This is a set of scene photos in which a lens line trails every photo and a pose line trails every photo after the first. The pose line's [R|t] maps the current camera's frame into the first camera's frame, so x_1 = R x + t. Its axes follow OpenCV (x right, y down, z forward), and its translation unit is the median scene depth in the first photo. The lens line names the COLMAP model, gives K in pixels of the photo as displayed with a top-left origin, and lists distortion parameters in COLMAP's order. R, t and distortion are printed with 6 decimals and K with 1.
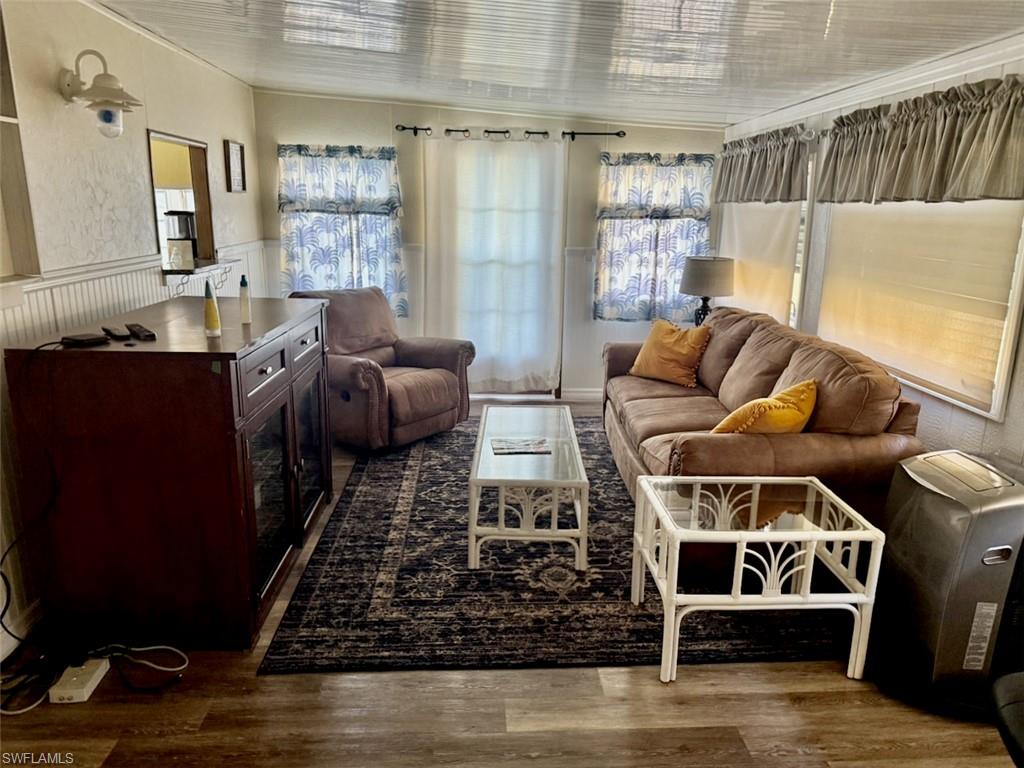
lens RADIAL K [[724.6, 0, 514.8], [0, 724.6, 388.9], [0, 0, 1]] dist [0.058432, -0.071111]
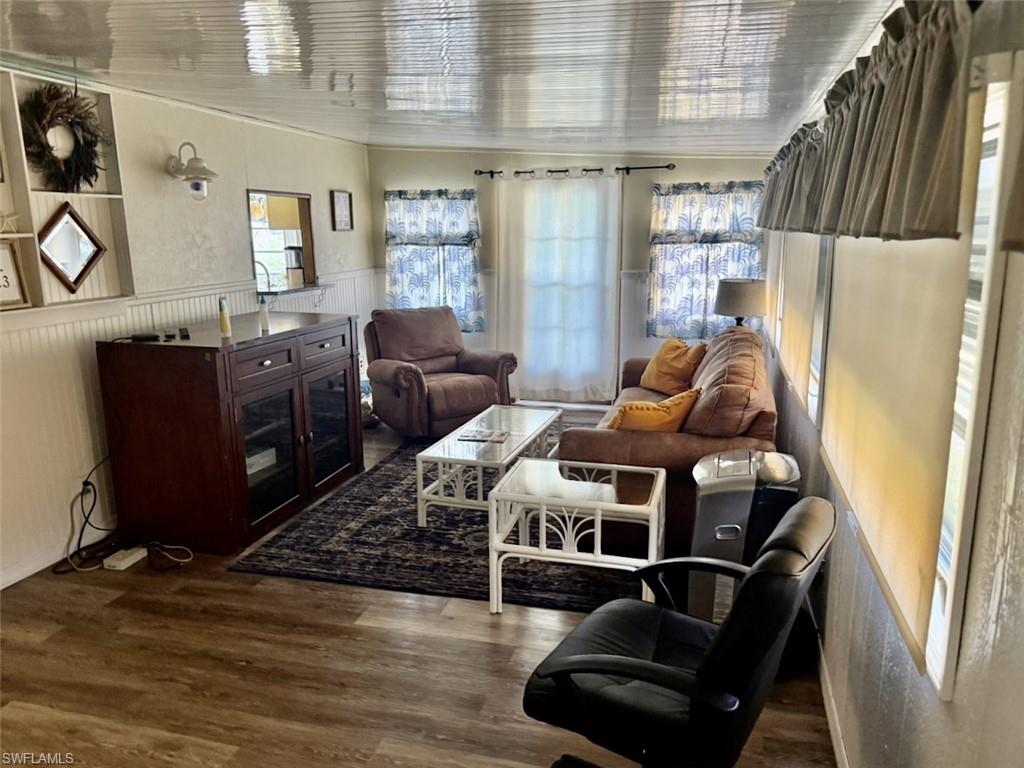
lens RADIAL K [[724.6, 0, 505.3], [0, 724.6, 389.8], [0, 0, 1]] dist [0.058432, -0.071111]
pose [[0.949432, 0.041297, -0.311246, 0.297664], [-0.050062, 0.998541, -0.020220, 0.017728], [0.309957, 0.034779, 0.950114, -0.105837]]
